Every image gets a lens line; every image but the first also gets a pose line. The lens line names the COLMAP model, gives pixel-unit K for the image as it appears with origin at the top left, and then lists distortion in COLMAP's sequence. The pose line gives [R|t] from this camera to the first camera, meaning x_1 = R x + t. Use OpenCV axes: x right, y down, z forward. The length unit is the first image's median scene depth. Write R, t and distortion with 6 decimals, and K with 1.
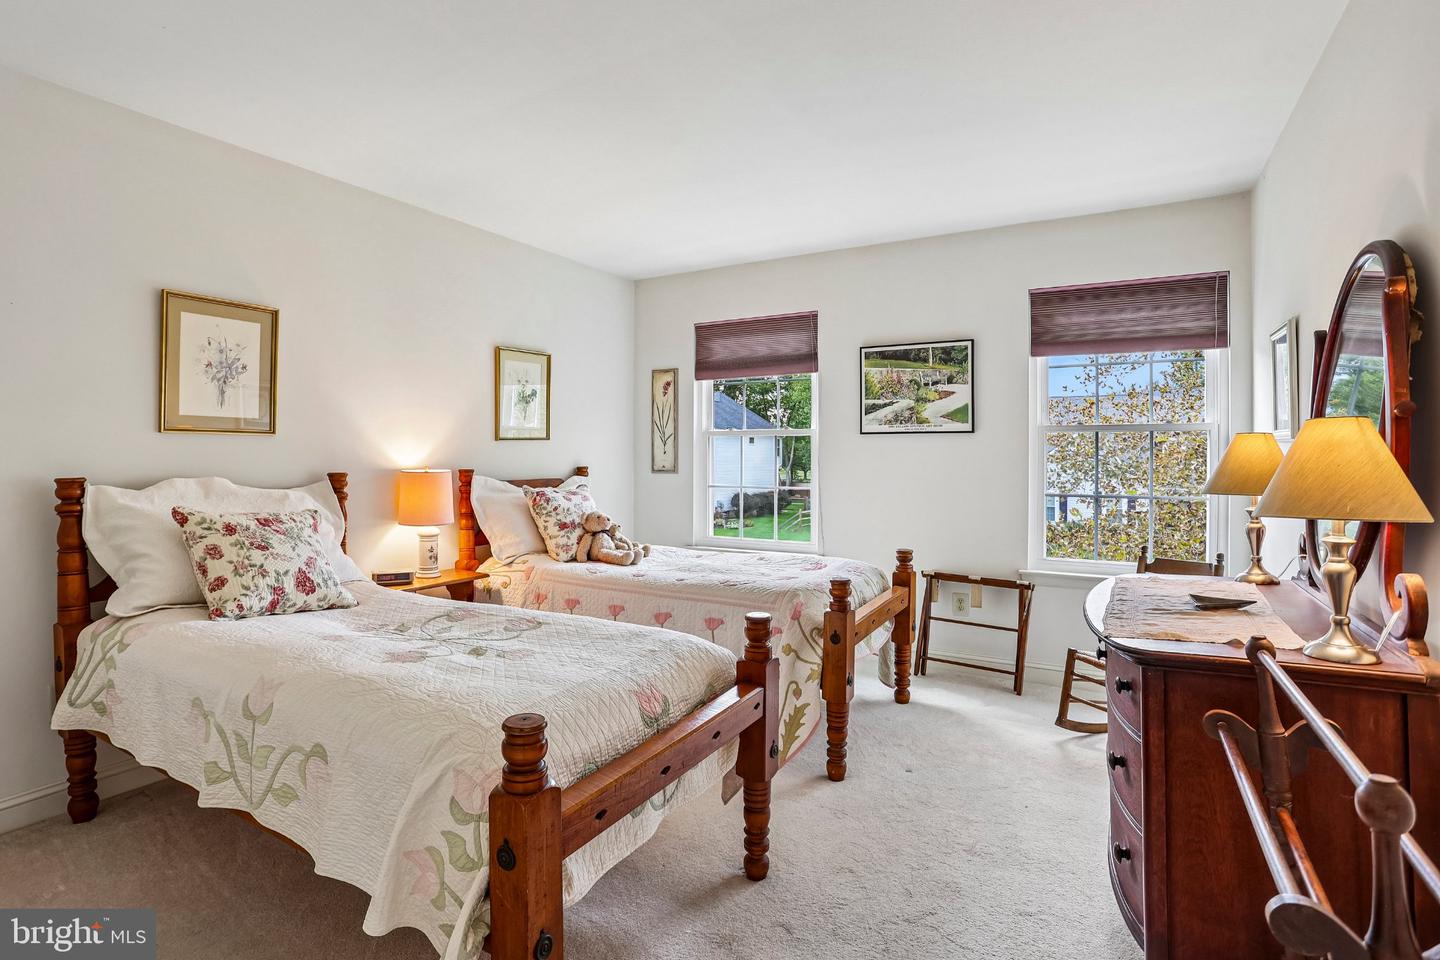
lens RADIAL K [[708.1, 0, 697.0], [0, 708.1, 460.0], [0, 0, 1]] dist [-0.074132, 0.034329]
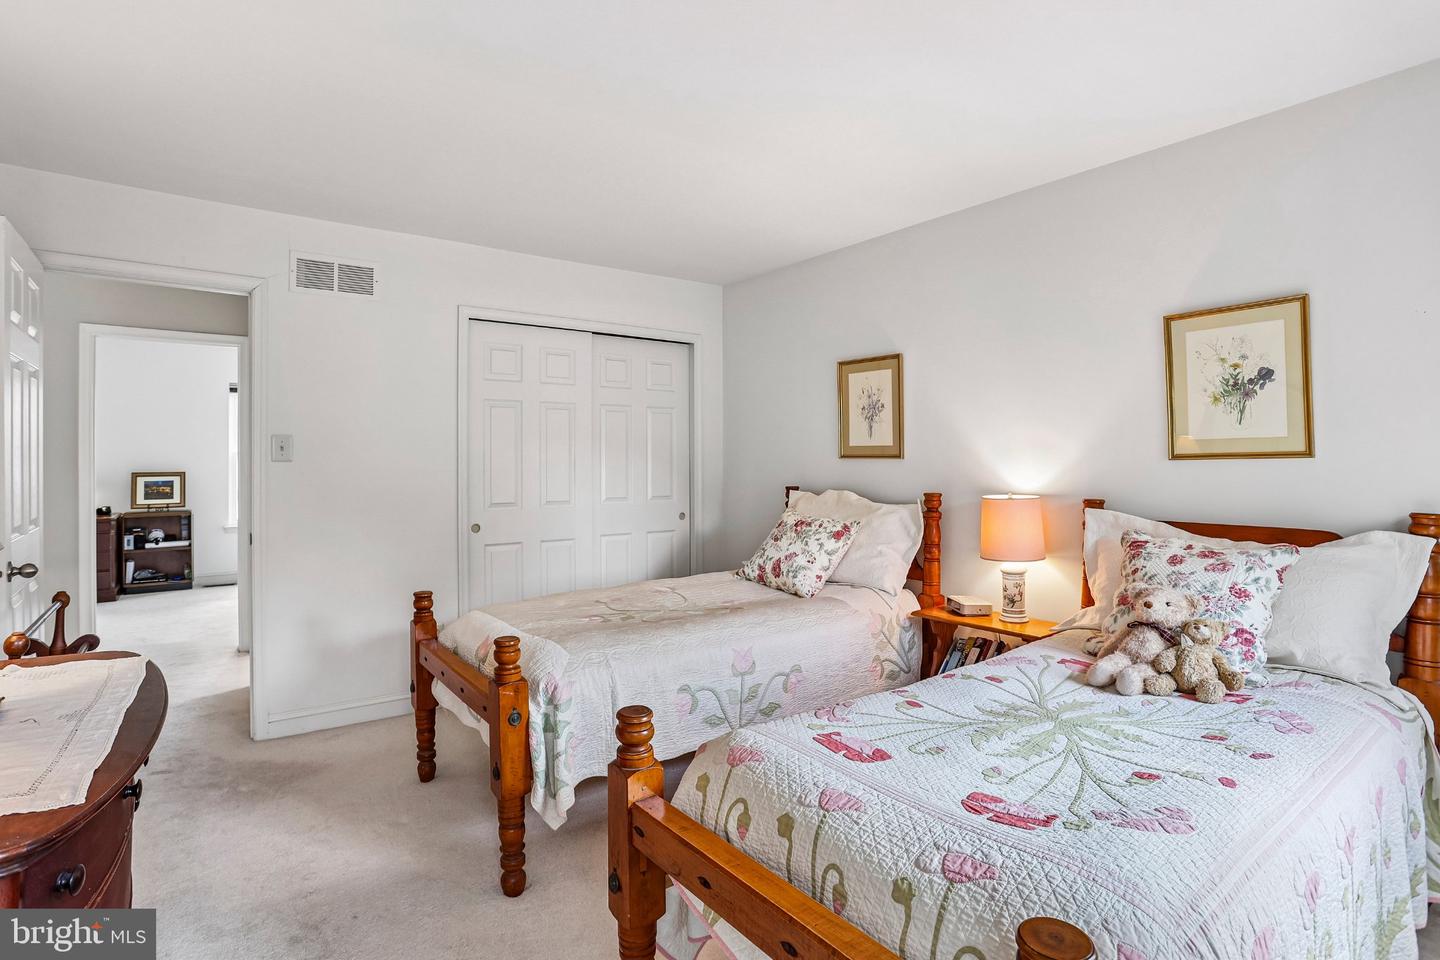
lens RADIAL K [[708.1, 0, 697.0], [0, 708.1, 460.0], [0, 0, 1]] dist [-0.074132, 0.034329]
pose [[-0.377208, -0.015667, -0.925996, 0.651549], [-0.021383, 0.999738, -0.008204, -0.017446], [0.925882, 0.016706, -0.377444, 1.154517]]
